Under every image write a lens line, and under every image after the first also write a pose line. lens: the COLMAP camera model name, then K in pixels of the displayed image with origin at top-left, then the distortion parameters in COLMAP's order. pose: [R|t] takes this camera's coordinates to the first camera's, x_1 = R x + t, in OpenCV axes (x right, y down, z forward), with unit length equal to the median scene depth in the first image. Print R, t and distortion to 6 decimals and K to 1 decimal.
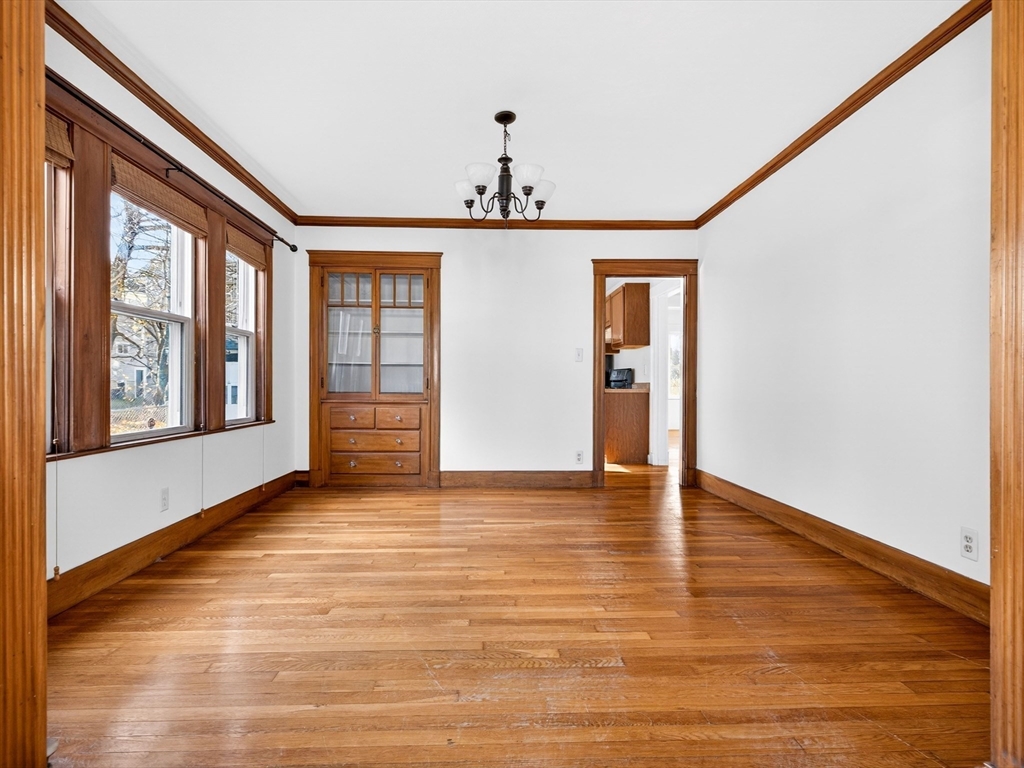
lens RADIAL K [[473.0, 0, 495.1], [0, 473.0, 385.4], [0, 0, 1]] dist [0.032155, 0.000134]
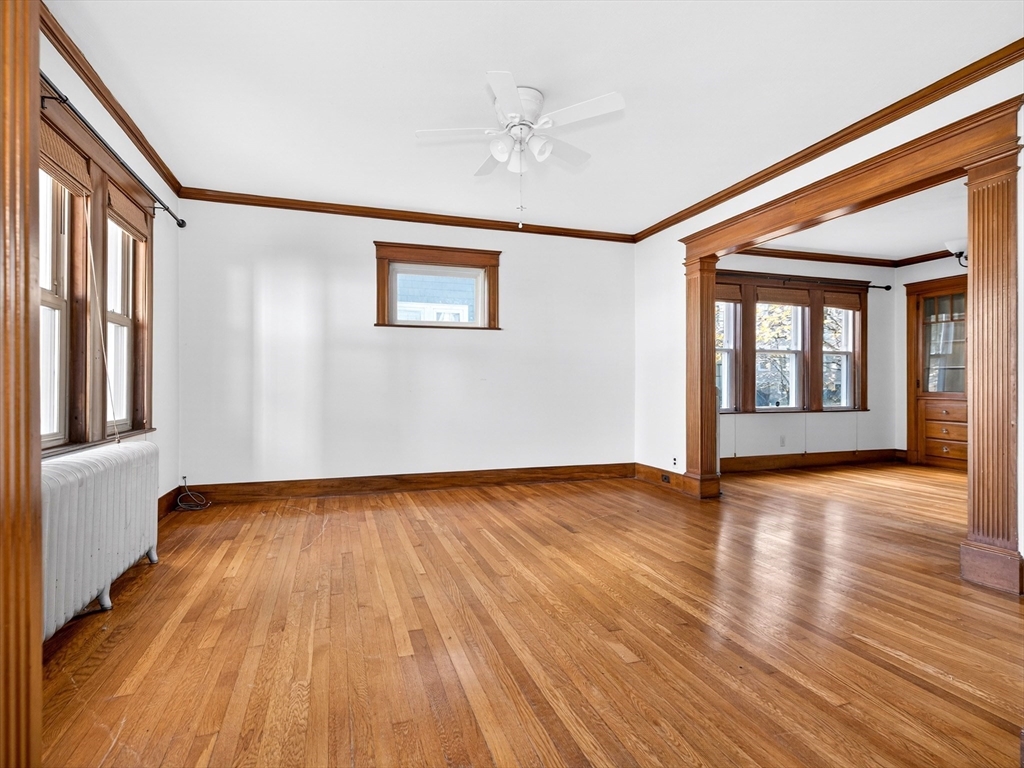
lens RADIAL K [[473.0, 0, 495.1], [0, 473.0, 385.4], [0, 0, 1]] dist [0.032155, 0.000134]
pose [[0.253784, -0.001082, -0.967260, 0.636766], [-0.002264, 0.999996, -0.001713, 0.003492], [0.967258, 0.002624, 0.253781, -0.460419]]
